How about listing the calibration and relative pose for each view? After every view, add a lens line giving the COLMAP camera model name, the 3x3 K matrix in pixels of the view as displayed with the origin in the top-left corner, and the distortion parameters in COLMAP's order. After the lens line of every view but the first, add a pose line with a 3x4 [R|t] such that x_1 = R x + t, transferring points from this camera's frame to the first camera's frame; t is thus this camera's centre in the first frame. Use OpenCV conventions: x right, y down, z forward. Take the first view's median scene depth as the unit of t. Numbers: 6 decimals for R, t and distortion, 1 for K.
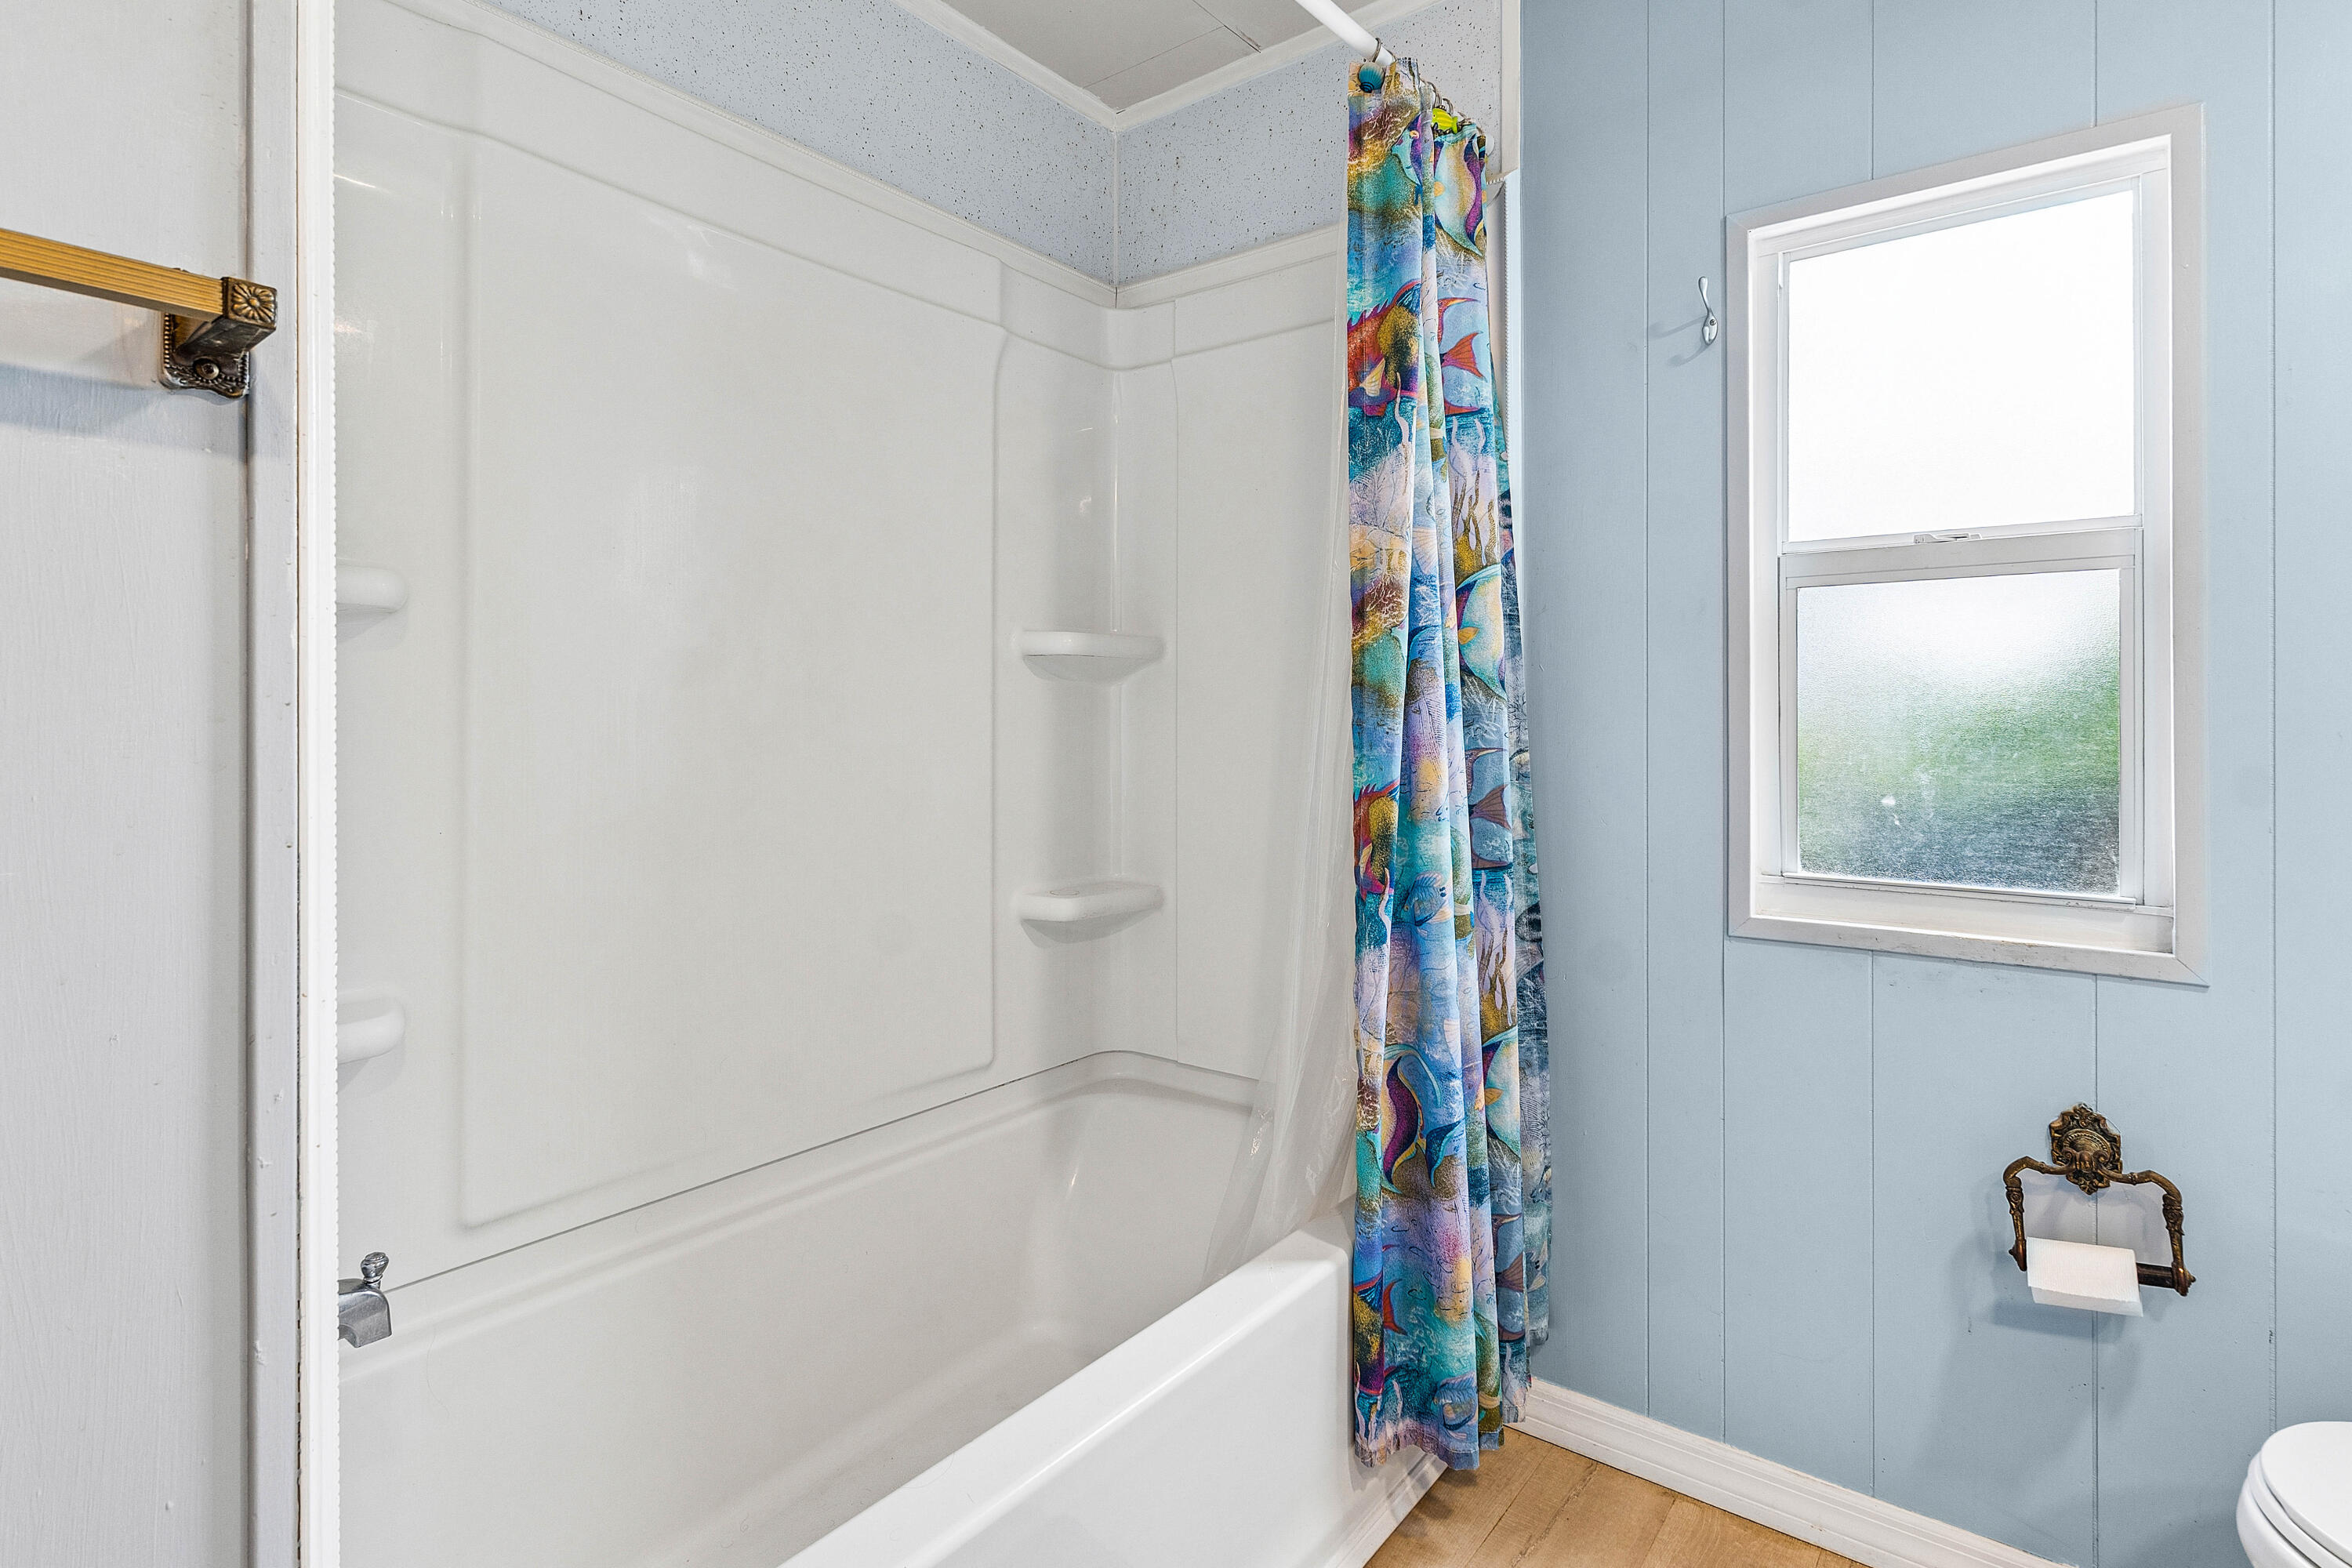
lens RADIAL K [[1153.1, 0, 1193.0], [0, 1153.1, 714.9], [0, 0, 1]] dist [0.001161, 0.001258]
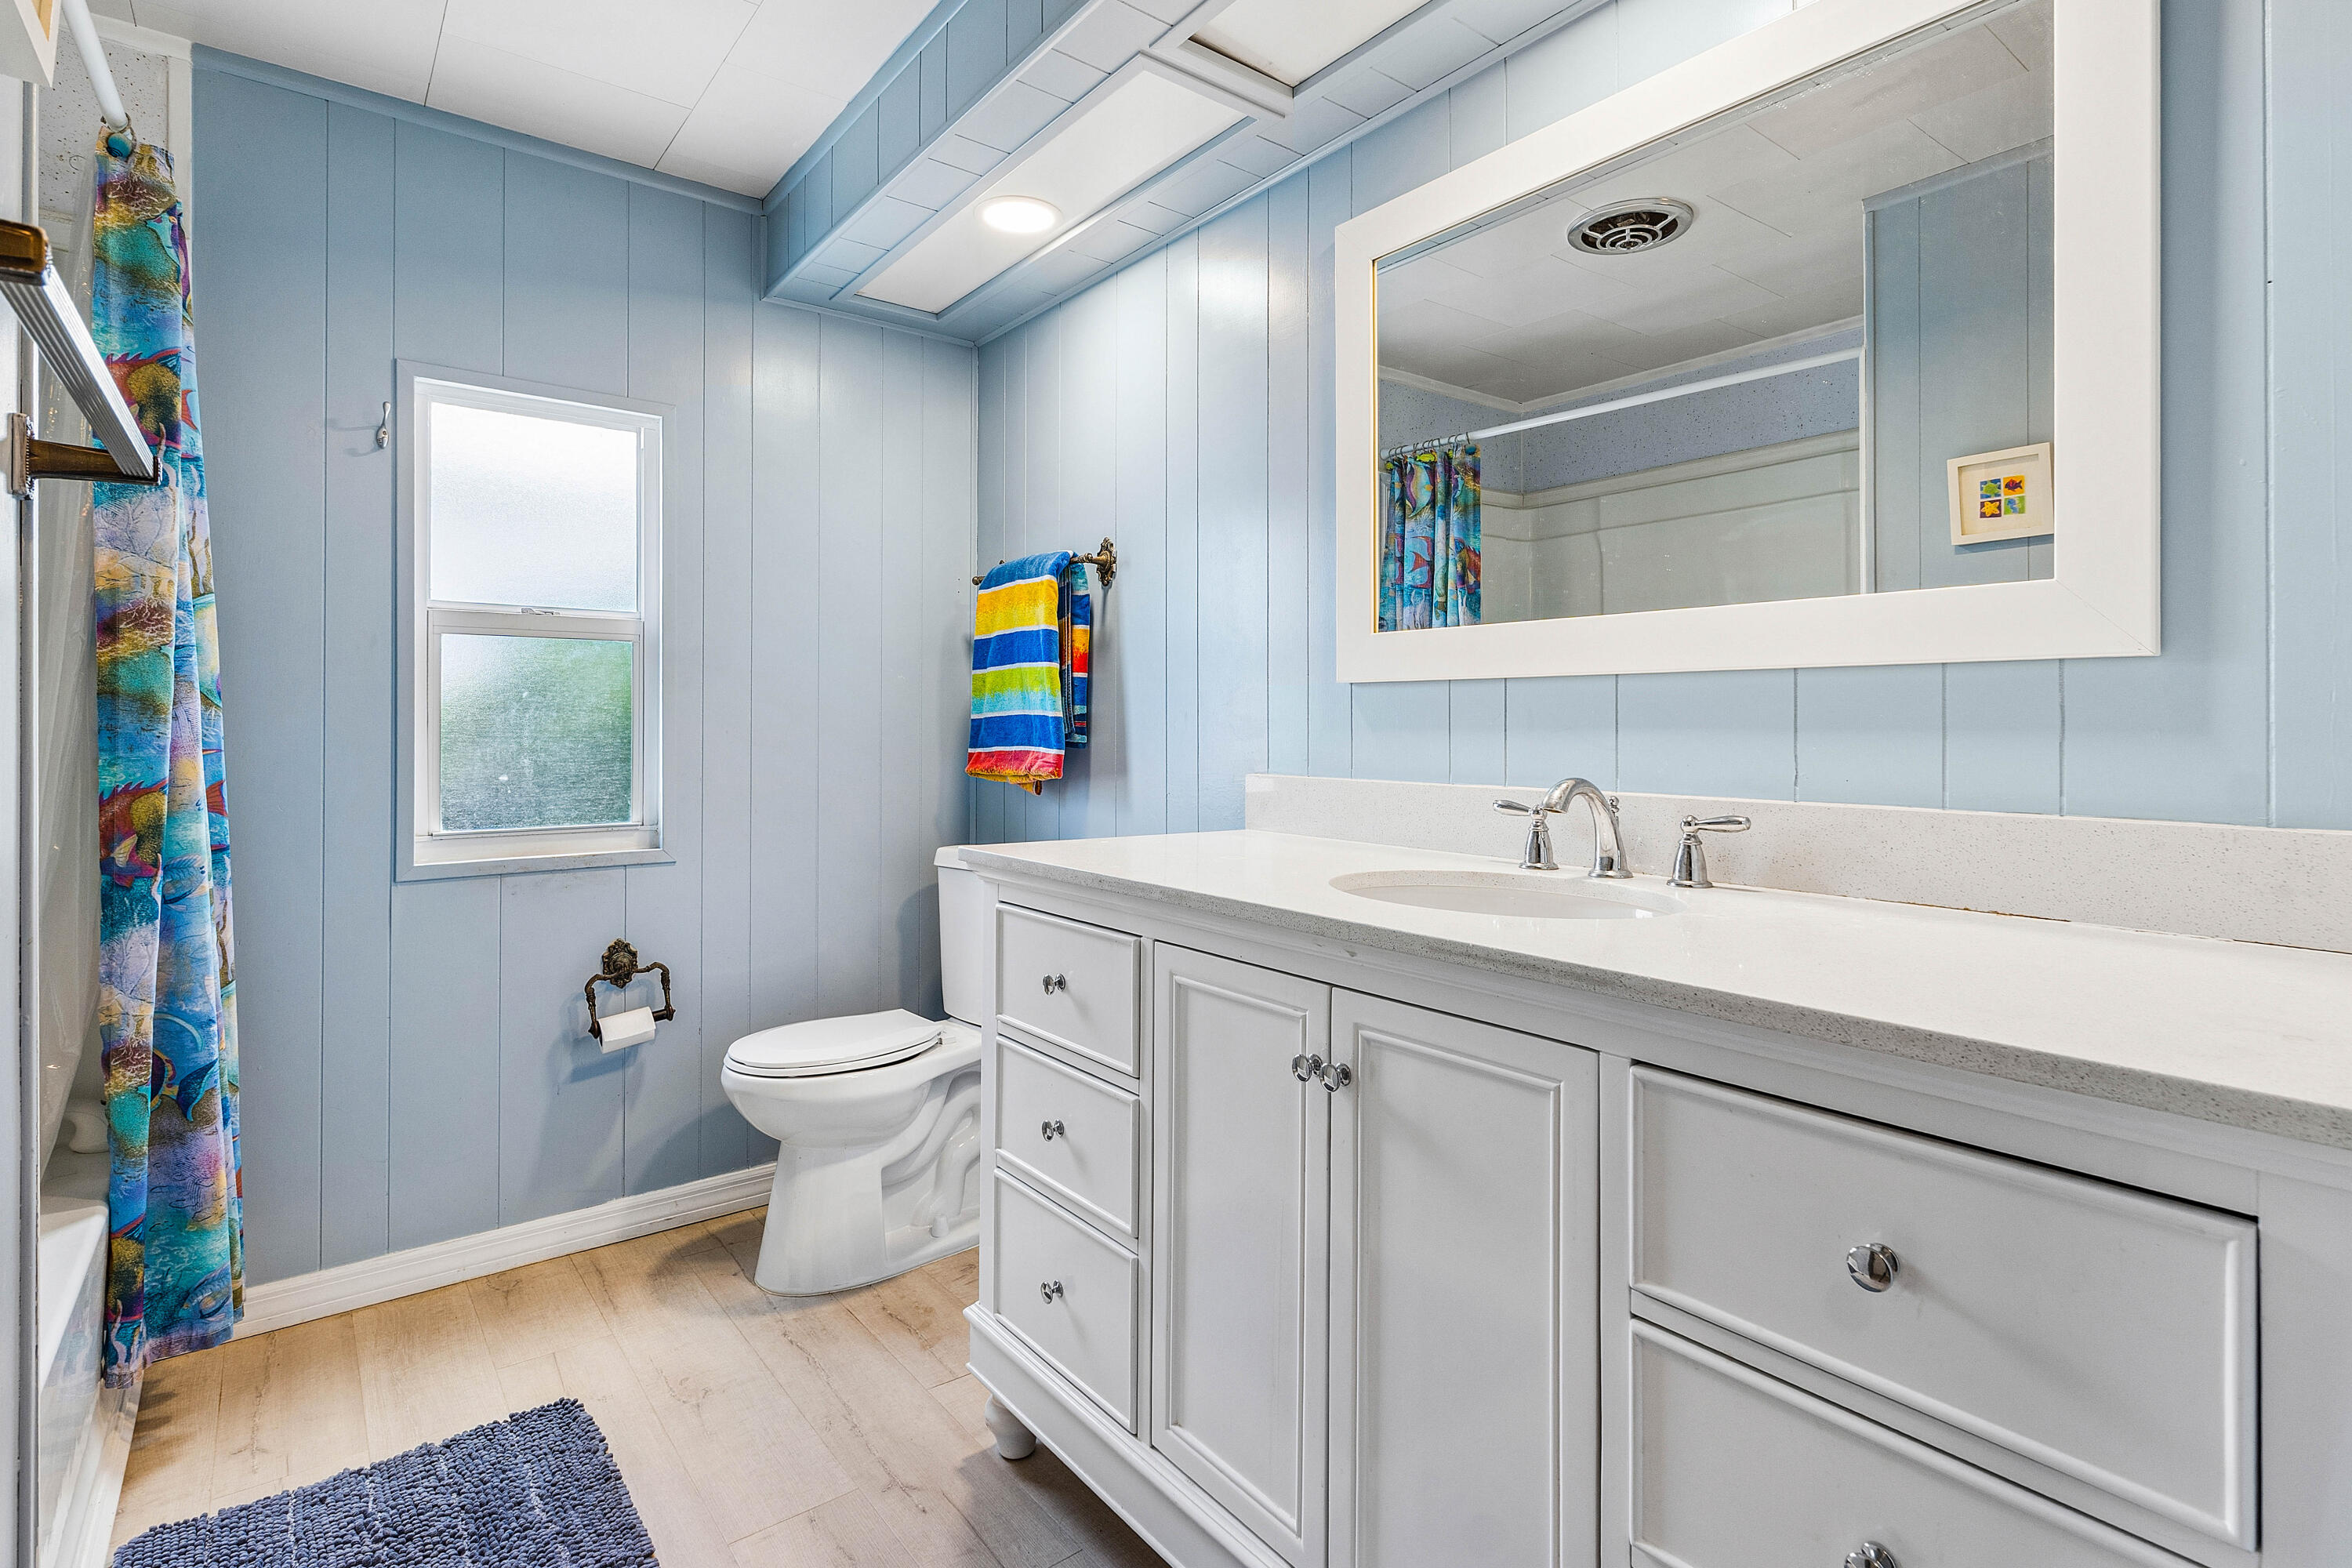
lens RADIAL K [[1153.1, 0, 1193.0], [0, 1153.1, 714.9], [0, 0, 1]] dist [0.001161, 0.001258]
pose [[0.251446, 0.008466, 0.967834, -0.681064], [-0.003140, 0.999964, -0.007931, -0.000203], [-0.967866, -0.001045, 0.251463, -0.288424]]
